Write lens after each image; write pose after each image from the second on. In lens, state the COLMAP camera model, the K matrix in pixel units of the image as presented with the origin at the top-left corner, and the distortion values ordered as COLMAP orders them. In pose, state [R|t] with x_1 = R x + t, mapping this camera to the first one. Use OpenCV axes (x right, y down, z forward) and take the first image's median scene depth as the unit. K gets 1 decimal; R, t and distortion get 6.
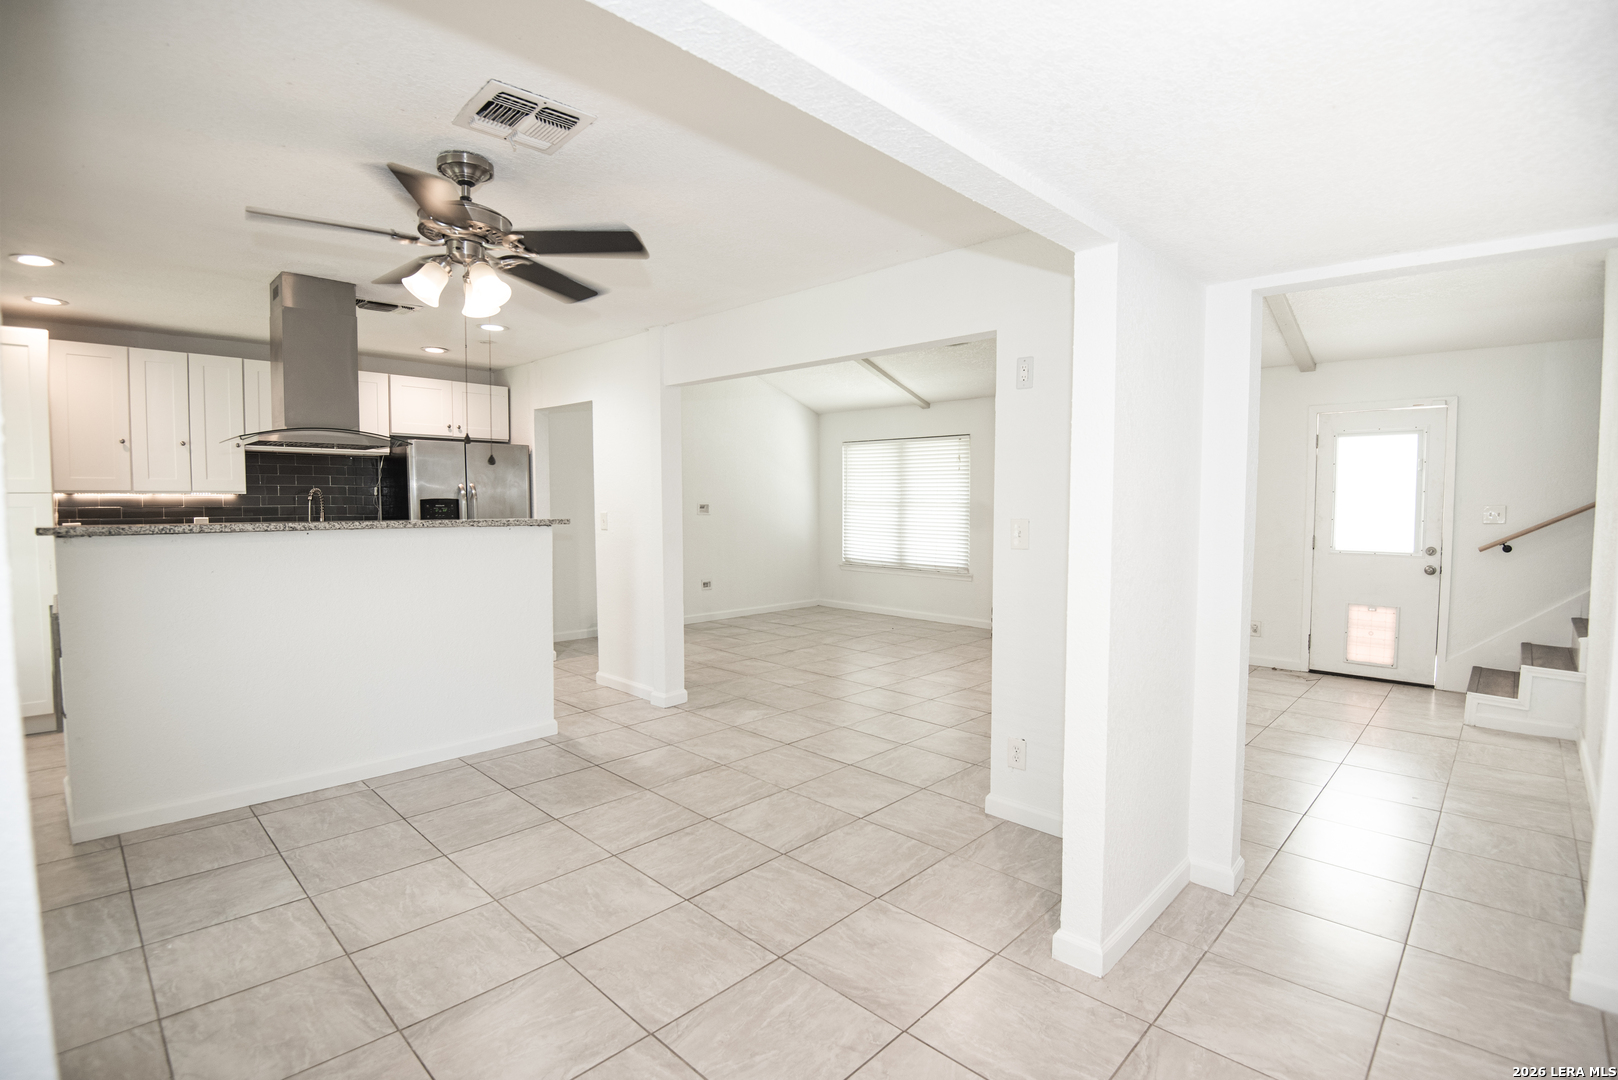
lens RADIAL K [[751.2, 0, 806.9], [0, 751.2, 543.3], [0, 0, 1]] dist [-0.041485, -0.000631]
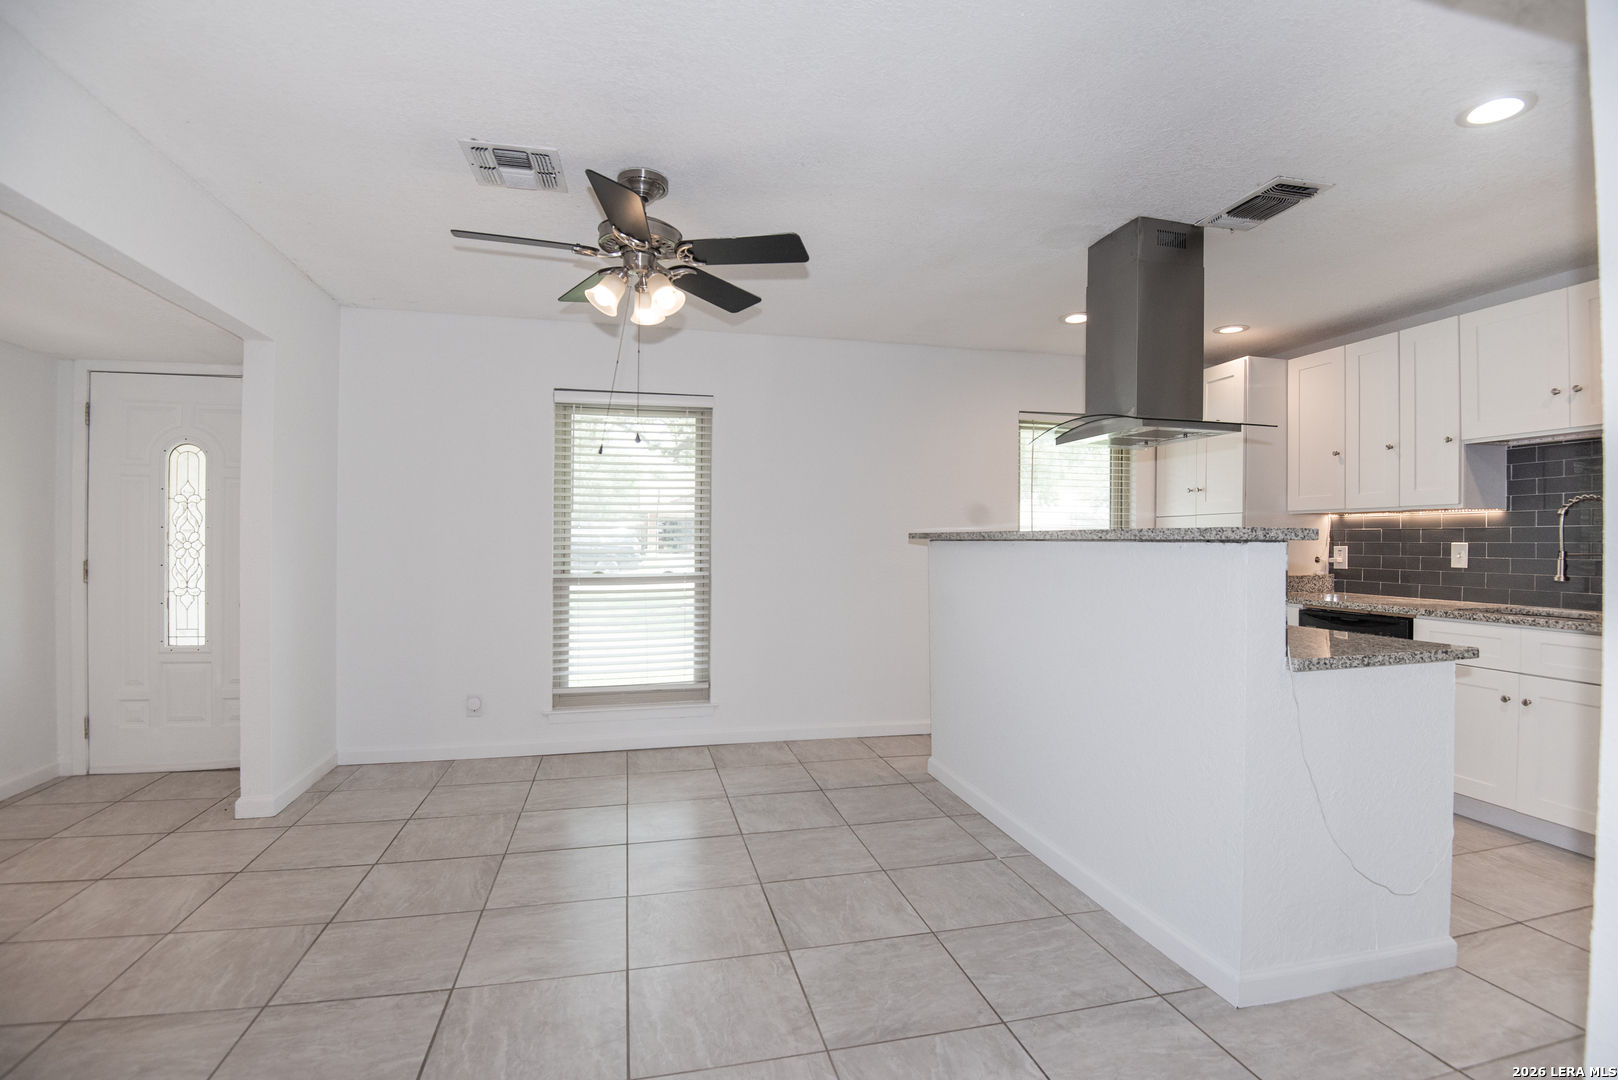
lens RADIAL K [[753.2, 0, 819.1], [0, 753.2, 544.7], [0, 0, 1]] dist [-0.001114, -0.021621]
pose [[-0.530403, -0.004029, -0.847736, 0.168610], [-0.054575, 0.998077, 0.029403, -0.021614], [0.845987, 0.061860, -0.529603, 0.936437]]
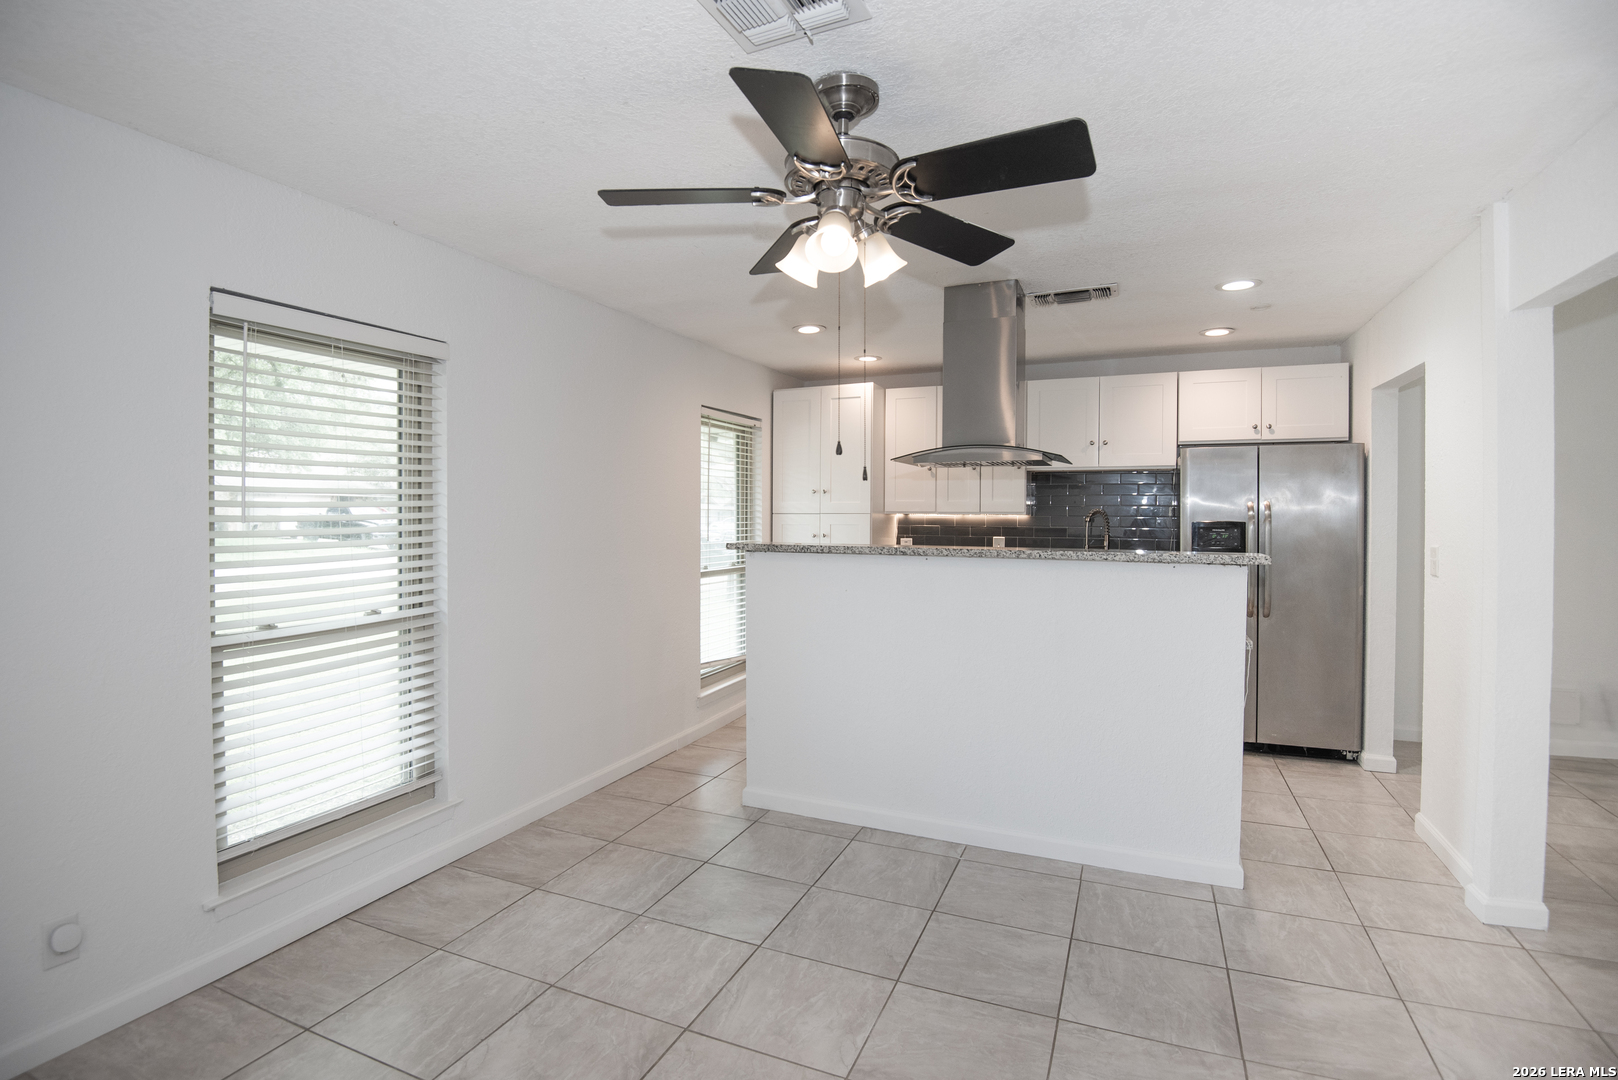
lens RADIAL K [[789.2, 0, 779.1], [0, 789.2, 530.9], [0, 0, 1]] dist [-0.000866, -0.024276]
pose [[0.336548, 0.022217, -0.941404, 0.152487], [-0.055338, 0.998461, 0.003780, -0.033605], [0.940039, 0.050824, 0.337259, 0.348092]]
